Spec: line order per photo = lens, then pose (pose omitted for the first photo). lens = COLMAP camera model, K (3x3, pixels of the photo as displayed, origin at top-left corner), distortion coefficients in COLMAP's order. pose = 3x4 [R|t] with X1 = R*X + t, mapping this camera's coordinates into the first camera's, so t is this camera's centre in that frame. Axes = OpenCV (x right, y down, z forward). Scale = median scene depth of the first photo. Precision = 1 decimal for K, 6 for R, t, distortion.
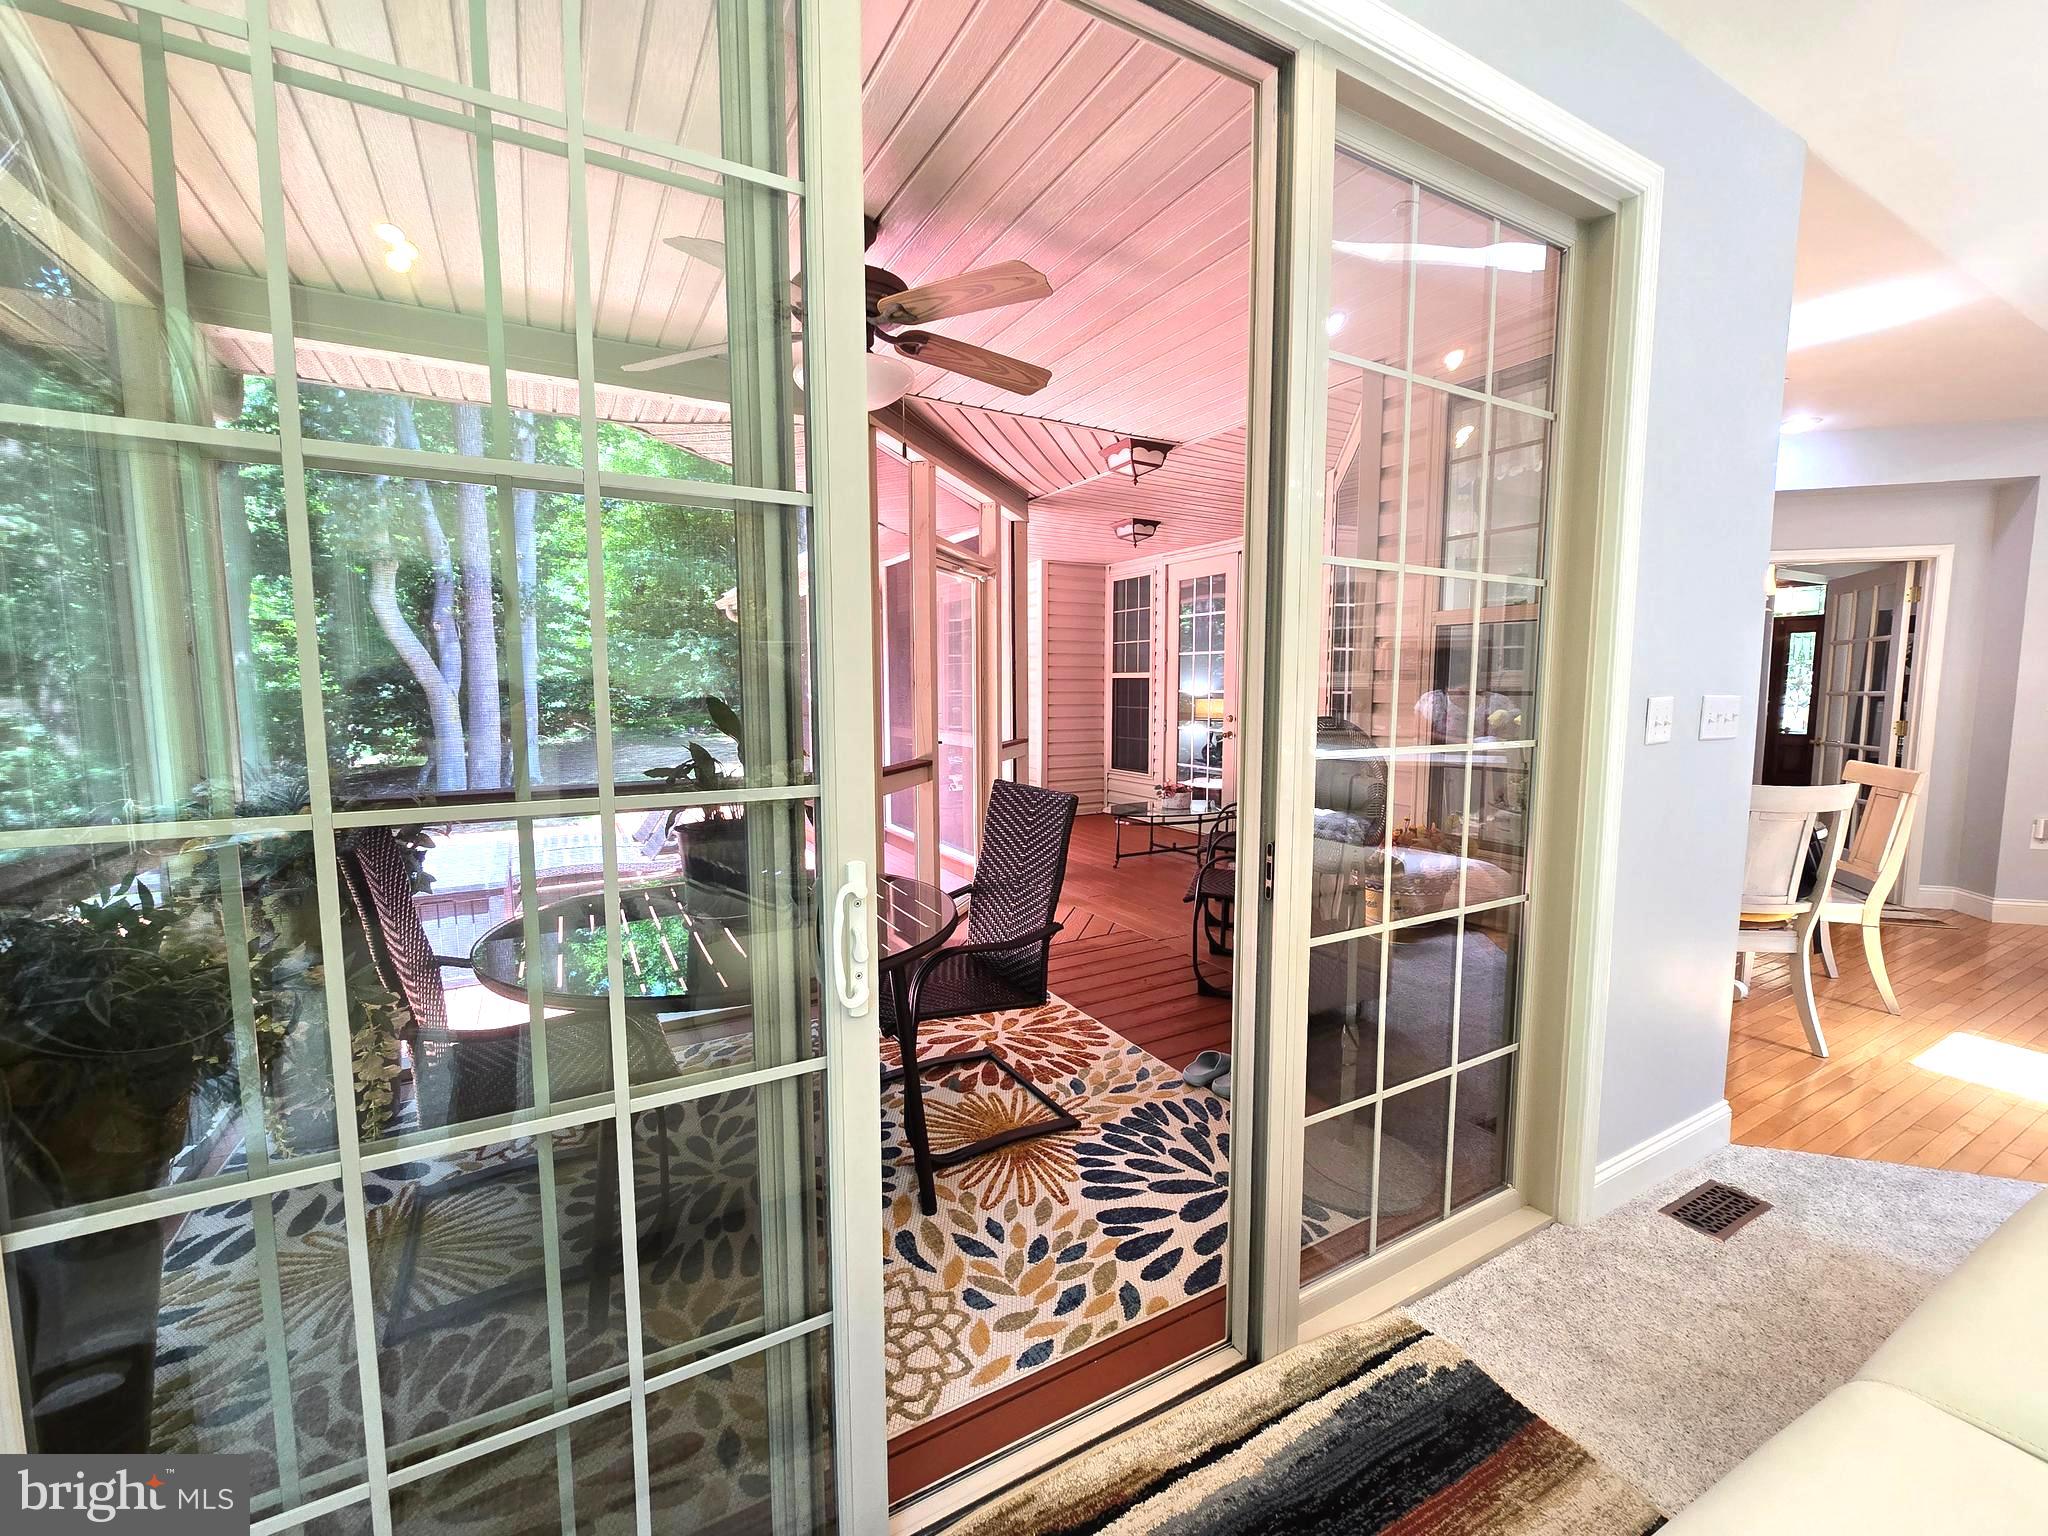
lens RADIAL K [[841.5, 0, 1013.9], [0, 841.5, 766.8], [0, 0, 1]] dist [0.000794, 0.000249]
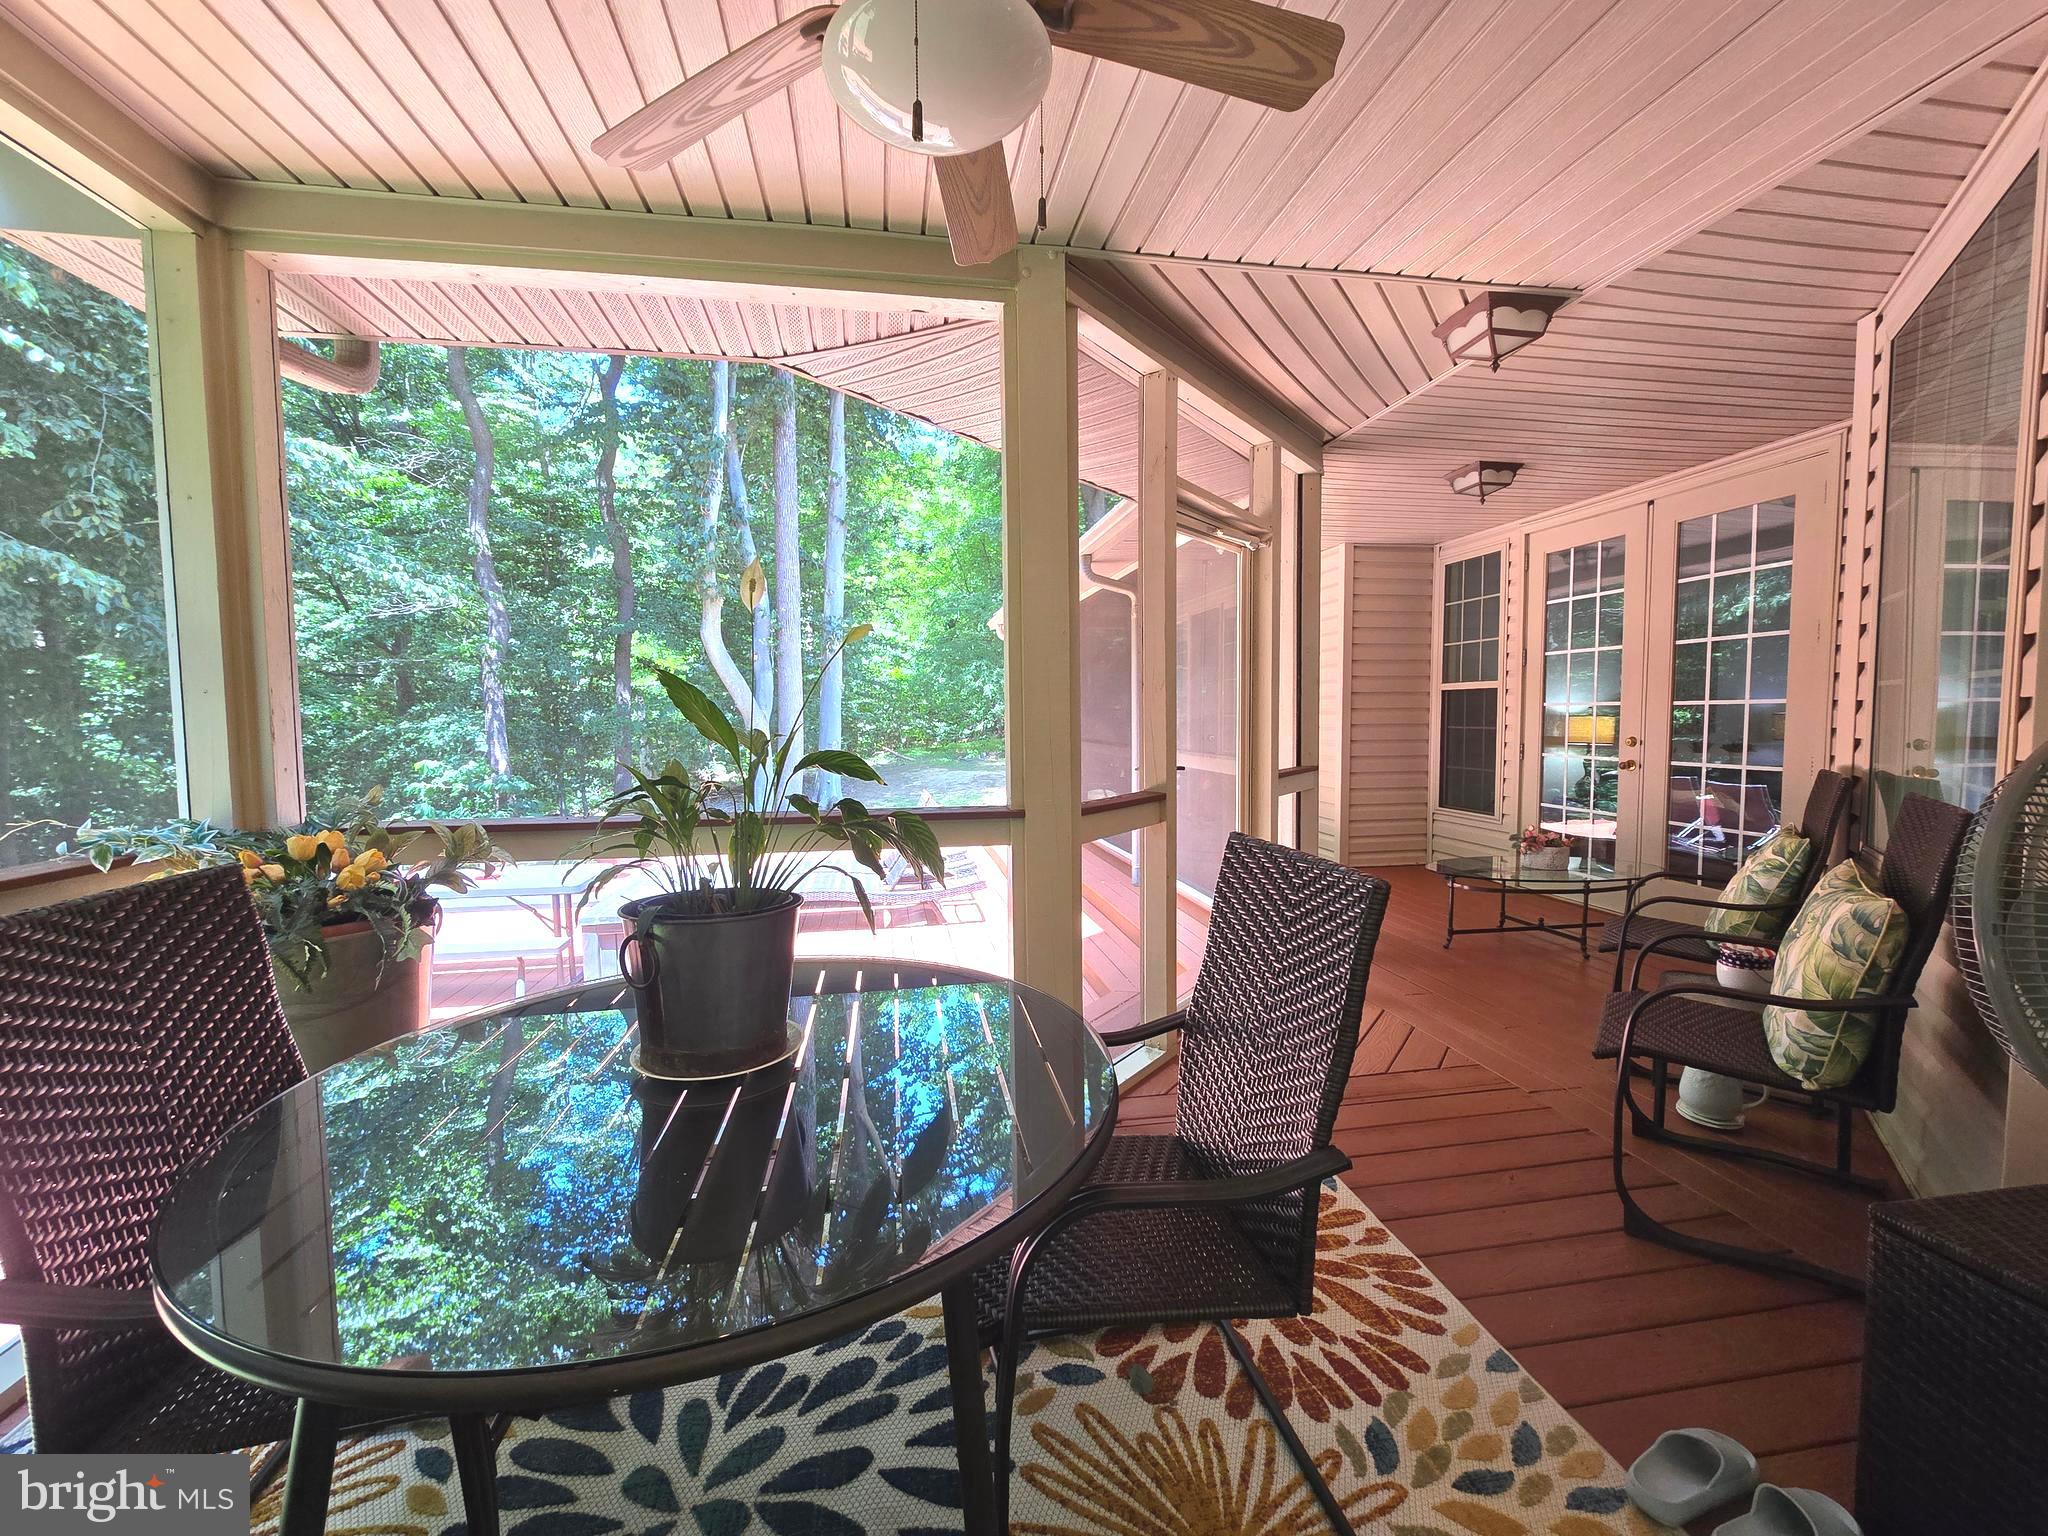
lens RADIAL K [[841.5, 0, 1013.9], [0, 841.5, 766.8], [0, 0, 1]] dist [0.000794, 0.000249]
pose [[0.940452, 0.014803, -0.339604, 0.020680], [-0.025778, 0.999280, -0.027828, -0.006299], [0.338948, 0.034925, 0.940157, 0.267476]]
